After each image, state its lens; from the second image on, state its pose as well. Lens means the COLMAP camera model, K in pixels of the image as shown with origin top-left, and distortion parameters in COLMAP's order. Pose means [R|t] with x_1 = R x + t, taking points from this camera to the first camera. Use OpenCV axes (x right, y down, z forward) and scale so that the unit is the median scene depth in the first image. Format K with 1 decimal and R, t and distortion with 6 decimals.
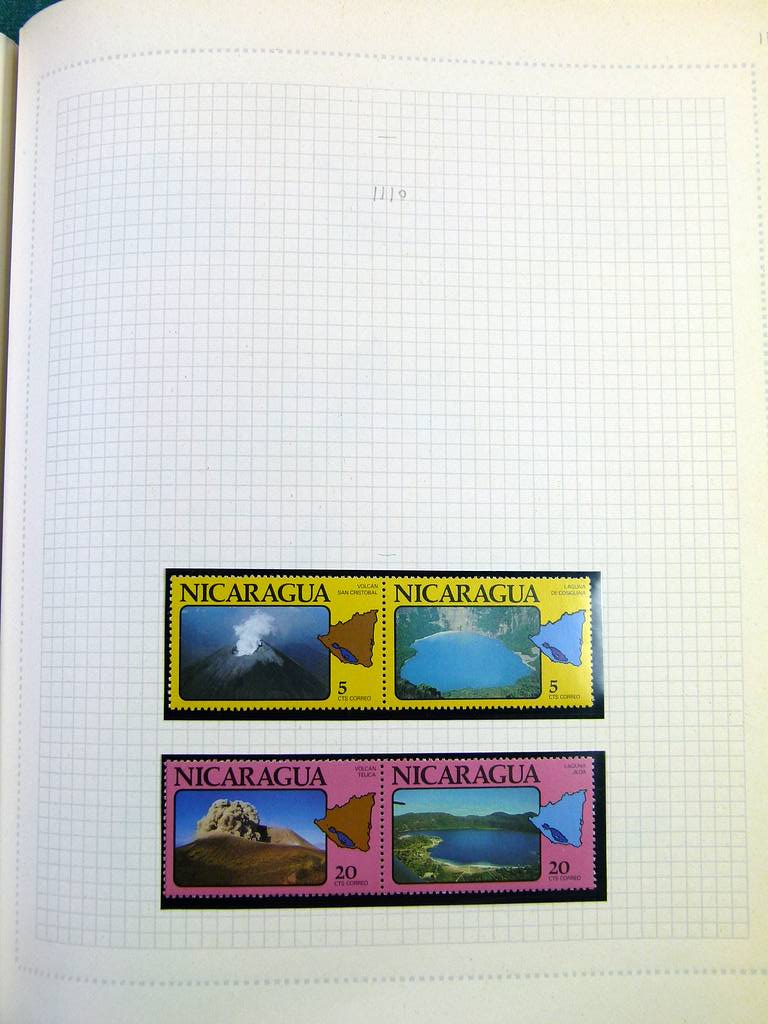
lens RADIAL K [[1318.7, 0, 381.9], [0, 1318.7, 649.9], [0, 0, 1]] dist [-0.007937, -0.049077]
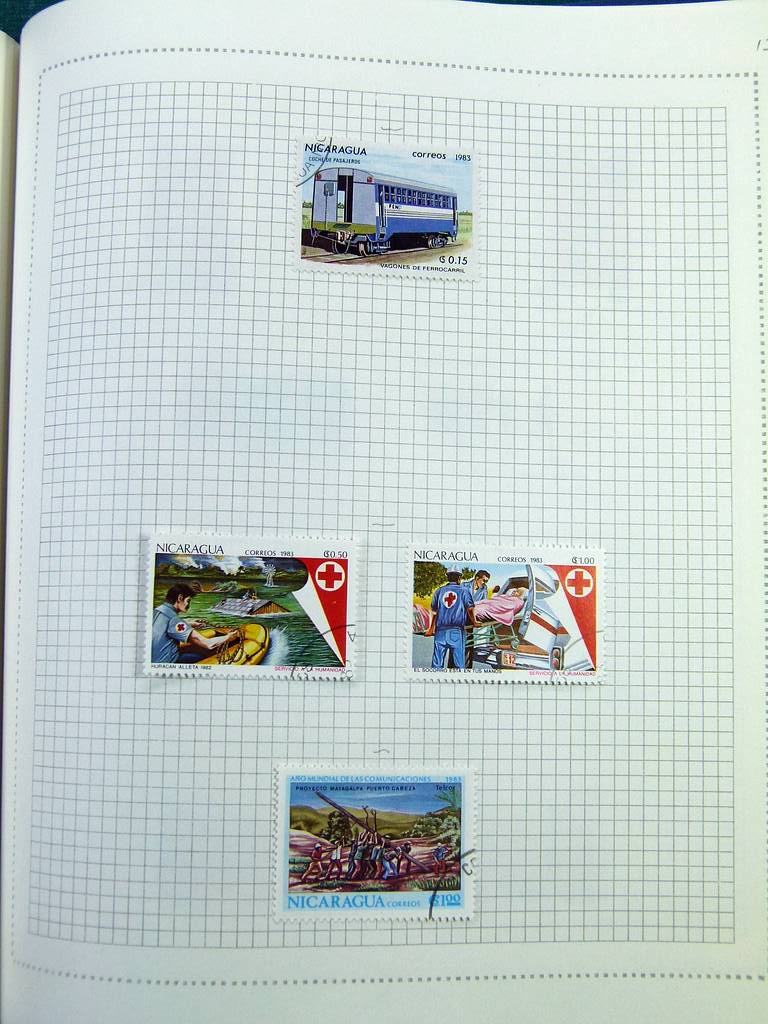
lens RADIAL K [[1297.4, 0, 405.9], [0, 1297.4, 512.3], [0, 0, 1]] dist [-0.023700, 0.018392]
pose [[0.999627, 0.017240, 0.021174, -0.000092], [-0.017396, 0.999823, 0.007191, -0.116910], [-0.021046, -0.007557, 0.999750, 0.013123]]
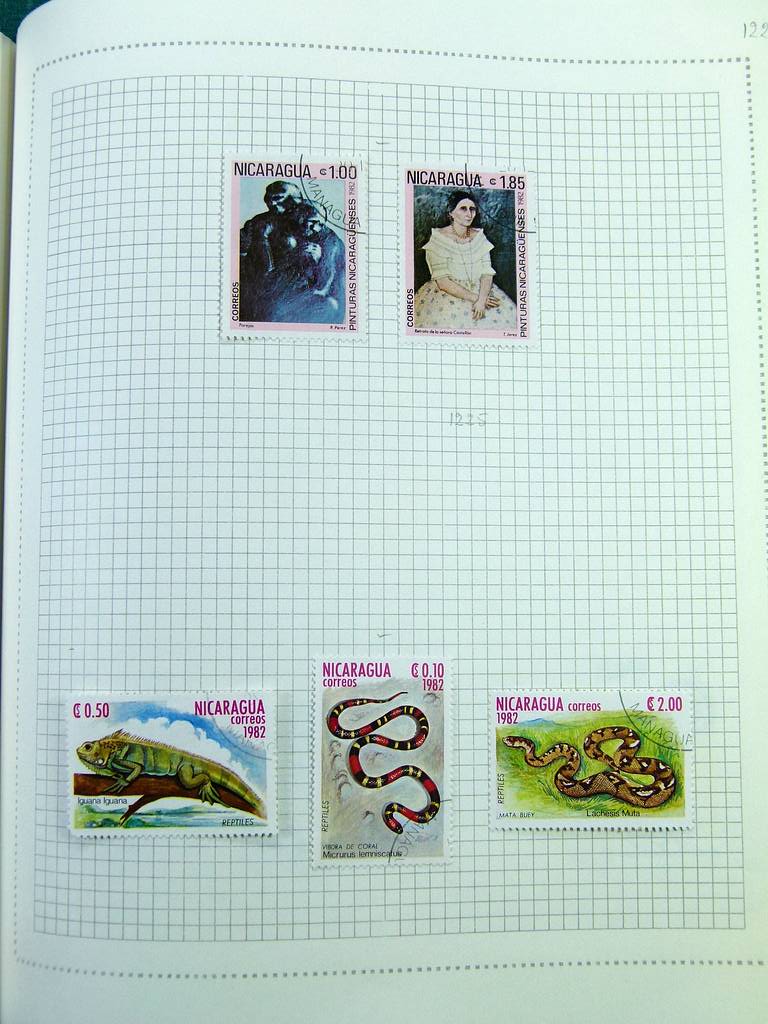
lens RADIAL K [[1311.6, 0, 398.5], [0, 1311.6, 614.7], [0, 0, 1]] dist [-0.014317, -0.061394]
pose [[0.999887, -0.002733, 0.014749, -0.000021], [0.002614, 0.999964, 0.008049, -0.030216], [-0.014770, -0.008009, 0.999859, 0.003102]]
